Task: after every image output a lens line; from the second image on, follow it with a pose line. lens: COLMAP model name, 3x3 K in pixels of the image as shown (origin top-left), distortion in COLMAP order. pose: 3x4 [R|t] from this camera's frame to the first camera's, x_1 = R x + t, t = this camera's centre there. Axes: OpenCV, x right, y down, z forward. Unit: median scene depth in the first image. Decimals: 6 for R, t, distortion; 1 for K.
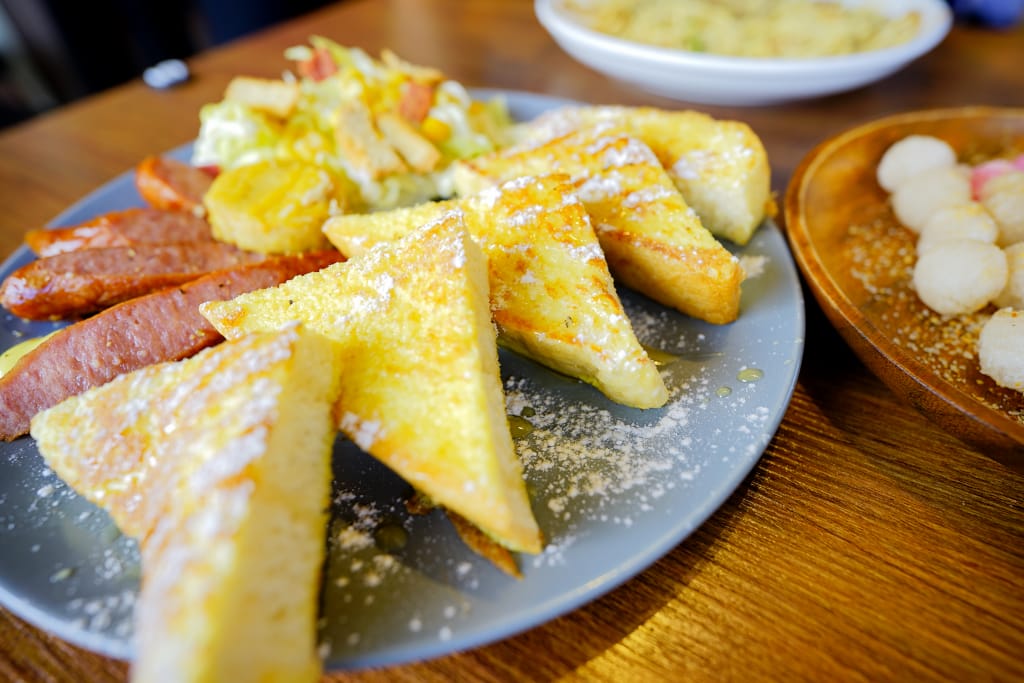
lens RADIAL K [[579.8, 0, 512.0], [0, 579.8, 341.5], [0, 0, 1]] dist [-0.009821, -0.000105]
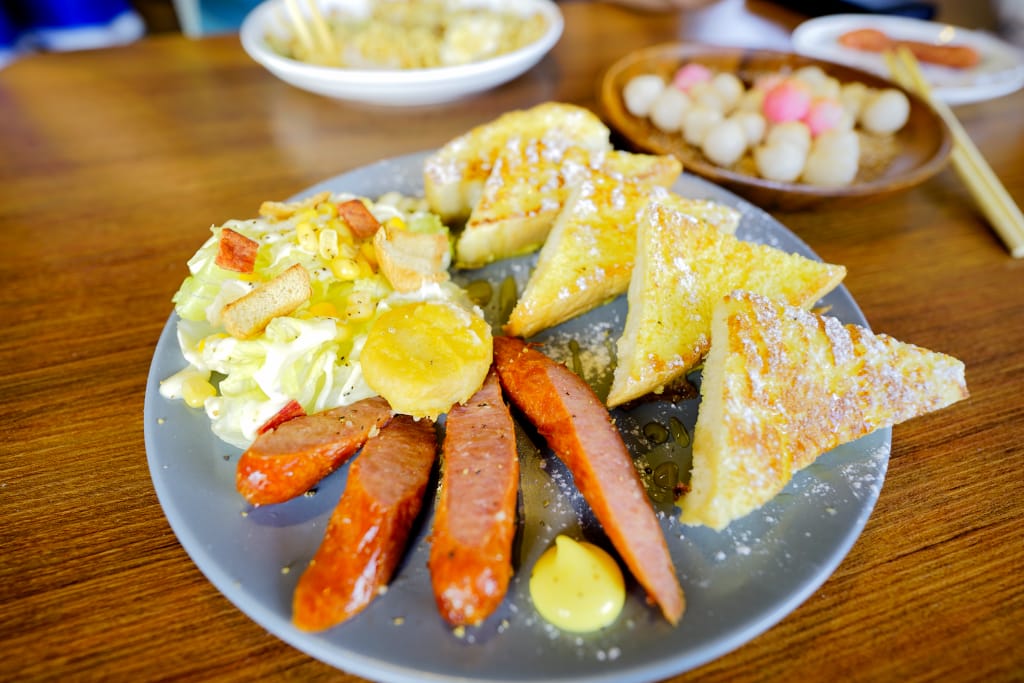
lens RADIAL K [[583.6, 0, 512.0], [0, 583.6, 341.5], [0, 0, 1]] dist [-0.024026, 0.001581]
pose [[0.339838, -0.643641, 0.685738, -1.400616], [0.644862, 0.690215, 0.328263, -0.672418], [-0.684590, 0.330650, 0.649621, 0.391275]]
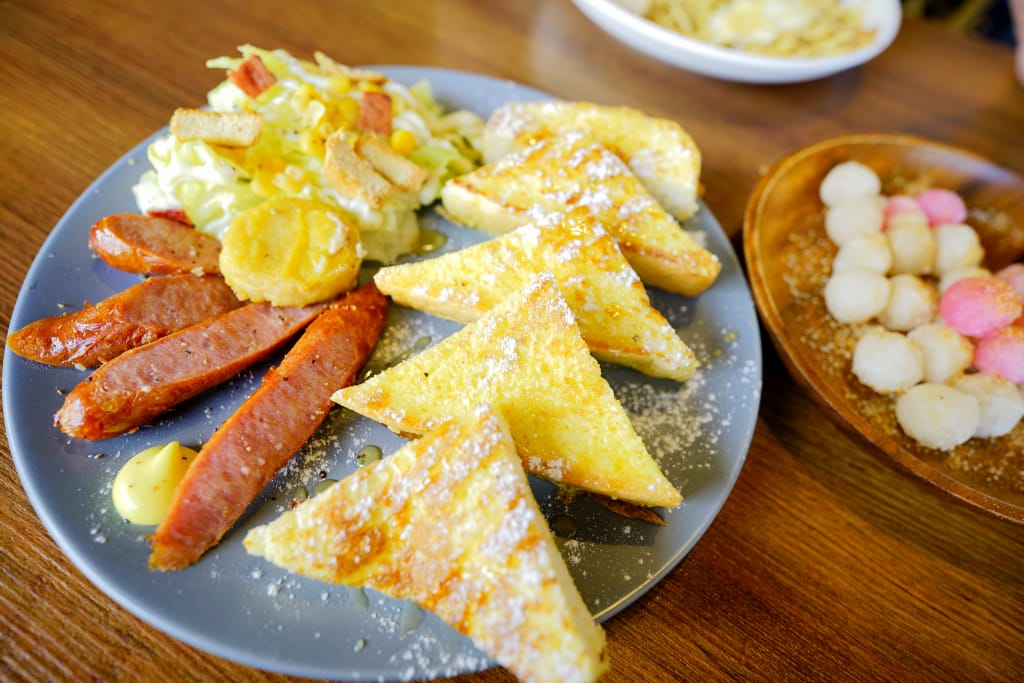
lens RADIAL K [[583.6, 0, 512.0], [0, 583.6, 341.5], [0, 0, 1]] dist [-0.024026, 0.001581]
pose [[0.913879, -0.240362, 0.327186, -0.587334], [0.157677, 0.952777, 0.259527, -0.407081], [-0.374115, -0.185587, 0.908623, -0.126764]]
